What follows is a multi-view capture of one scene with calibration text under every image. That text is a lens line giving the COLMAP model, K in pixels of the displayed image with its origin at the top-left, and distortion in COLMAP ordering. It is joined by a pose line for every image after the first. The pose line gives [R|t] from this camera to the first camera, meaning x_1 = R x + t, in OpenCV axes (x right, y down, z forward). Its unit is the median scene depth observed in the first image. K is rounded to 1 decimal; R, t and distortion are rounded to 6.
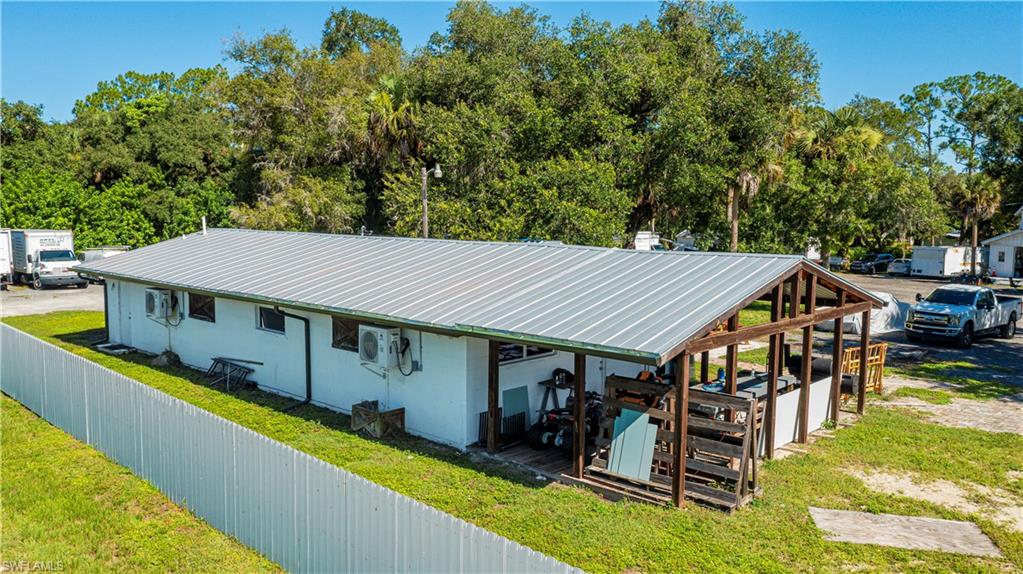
lens RADIAL K [[807.4, 0, 511.5], [0, 807.4, 287.0], [0, 0, 1]] dist [-0.015514, 0.008644]
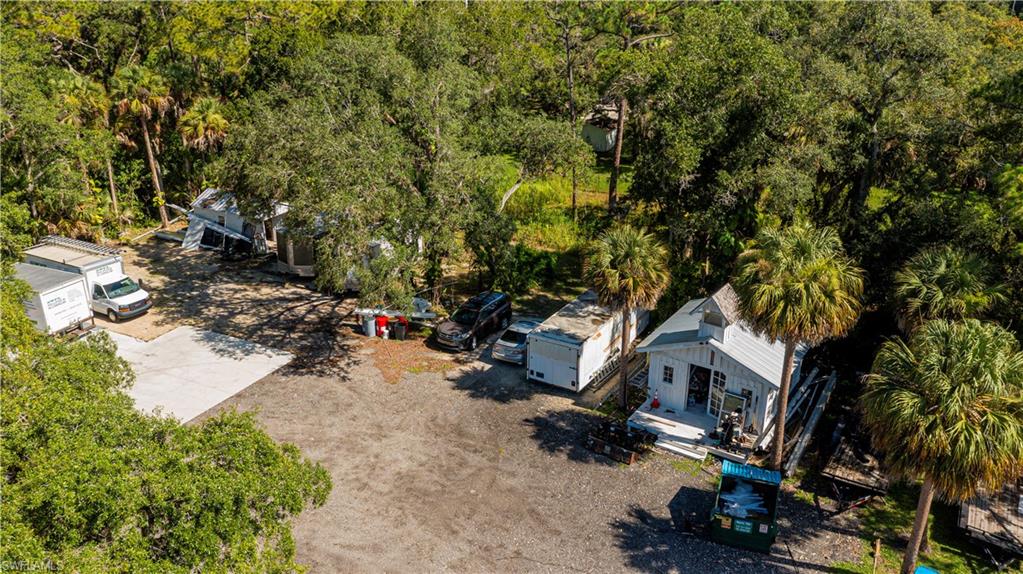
lens RADIAL K [[807.4, 0, 511.5], [0, 807.4, 287.0], [0, 0, 1]] dist [-0.015514, 0.008644]
pose [[0.928149, -0.152874, 0.339365, 0.476870], [0.045115, 0.951245, 0.305120, -0.396298], [-0.369464, -0.267887, 0.889794, 0.811016]]
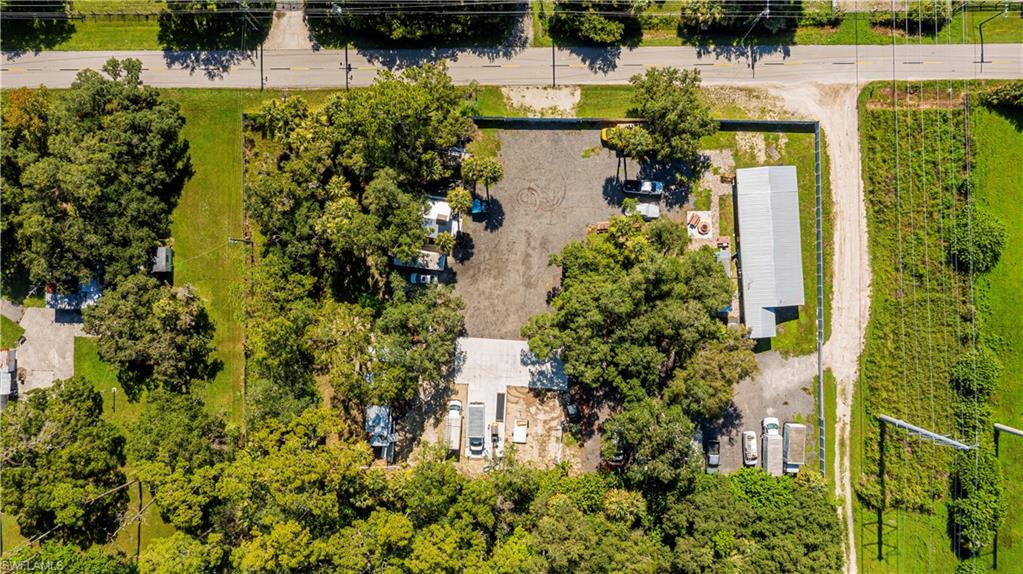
lens RADIAL K [[807.4, 0, 511.5], [0, 807.4, 287.0], [0, 0, 1]] dist [-0.015514, 0.008644]
pose [[-0.724383, -0.689378, -0.005206, 0.553582], [0.063871, -0.074629, 0.995164, -3.284777], [-0.686432, 0.720547, 0.098091, 1.113396]]
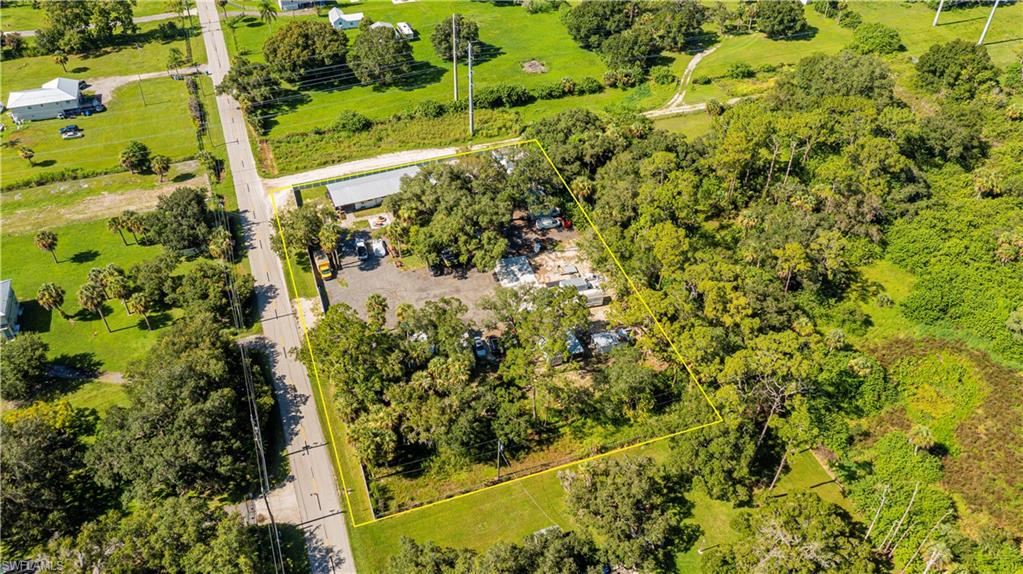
lens RADIAL K [[807.4, 0, 511.5], [0, 807.4, 287.0], [0, 0, 1]] dist [-0.015514, 0.008644]
pose [[-0.399825, 0.596208, -0.696187, 3.234668], [-0.099422, 0.726847, 0.679565, -2.844663], [0.911184, 0.340923, -0.231335, 2.577162]]
